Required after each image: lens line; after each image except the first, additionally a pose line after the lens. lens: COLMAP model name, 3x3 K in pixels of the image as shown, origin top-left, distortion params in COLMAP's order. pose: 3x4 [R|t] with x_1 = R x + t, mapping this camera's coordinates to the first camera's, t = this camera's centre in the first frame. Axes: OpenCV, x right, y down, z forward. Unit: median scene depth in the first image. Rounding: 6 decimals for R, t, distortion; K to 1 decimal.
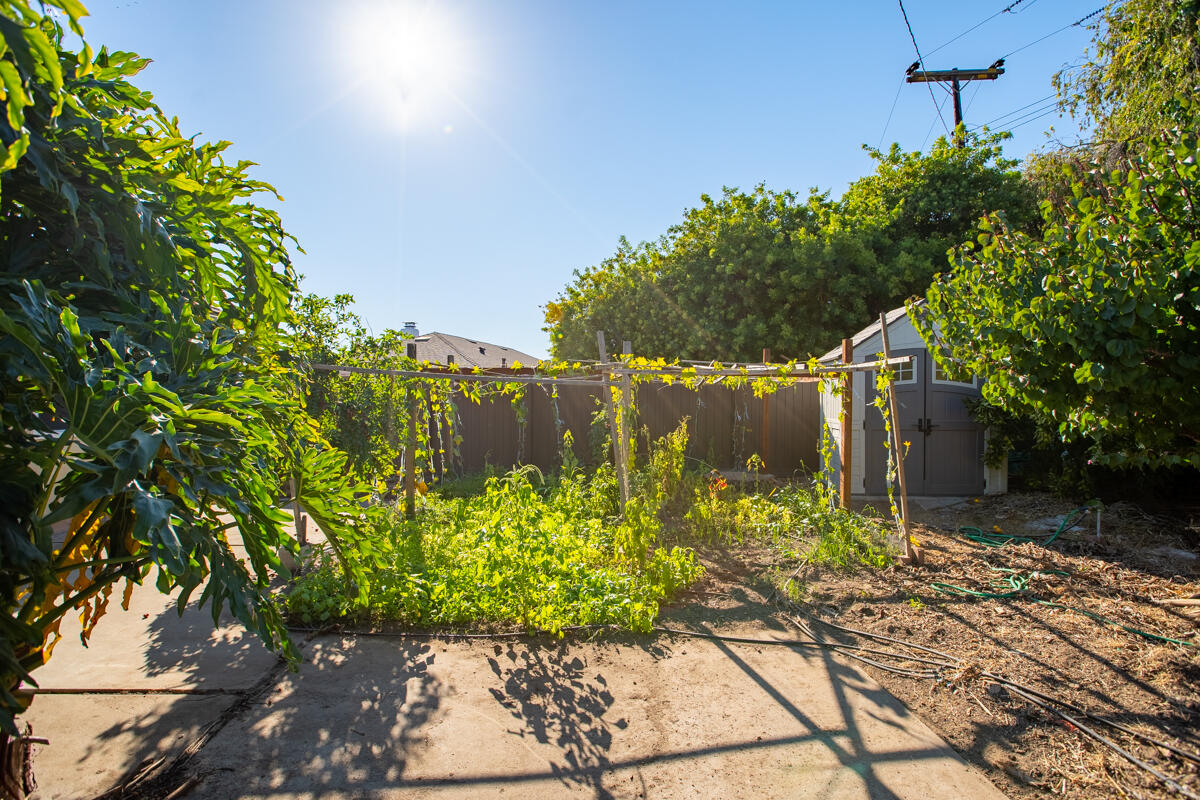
lens RADIAL K [[579.8, 0, 600.0], [0, 579.8, 400.0], [0, 0, 1]] dist [-0.001698, 0.000024]
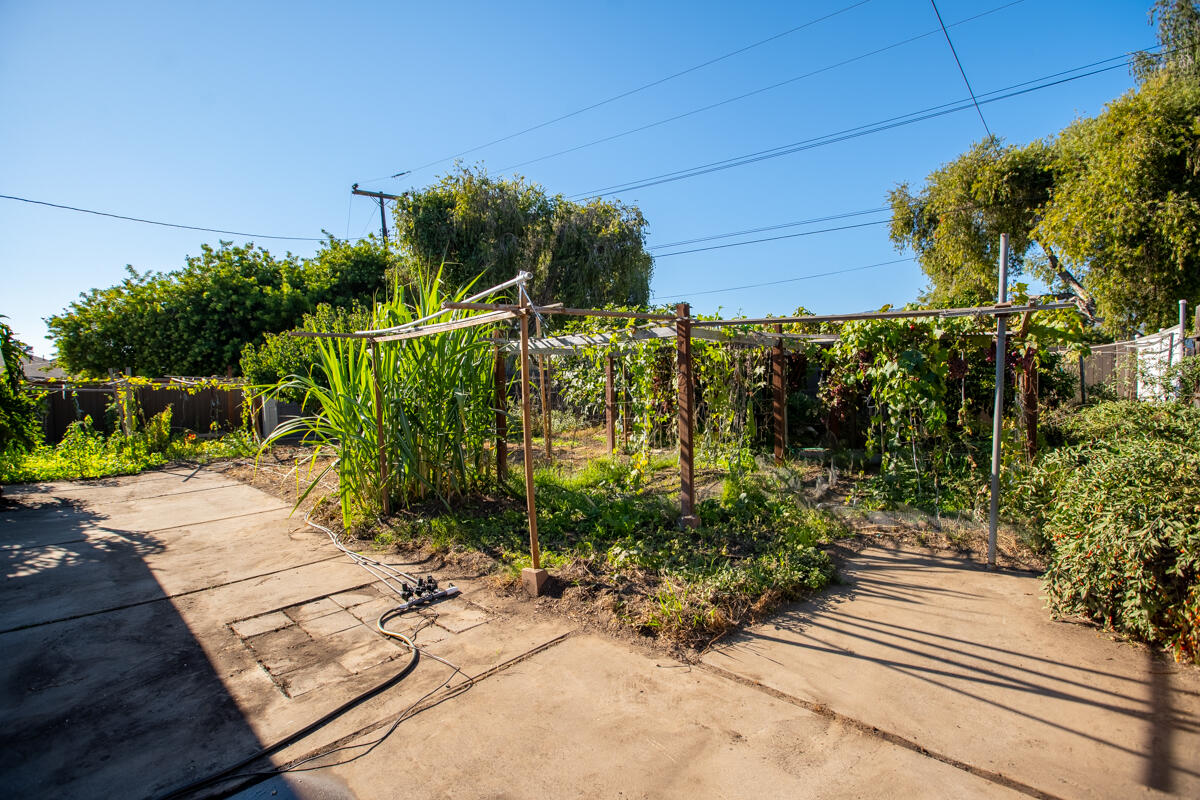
lens RADIAL K [[579.8, 0, 600.0], [0, 579.8, 400.0], [0, 0, 1]] dist [-0.001698, 0.000024]
pose [[0.765193, -0.035155, 0.642841, 0.001954], [0.021284, 0.999344, 0.029316, -0.006492], [-0.643449, -0.008750, 0.765439, -0.786107]]
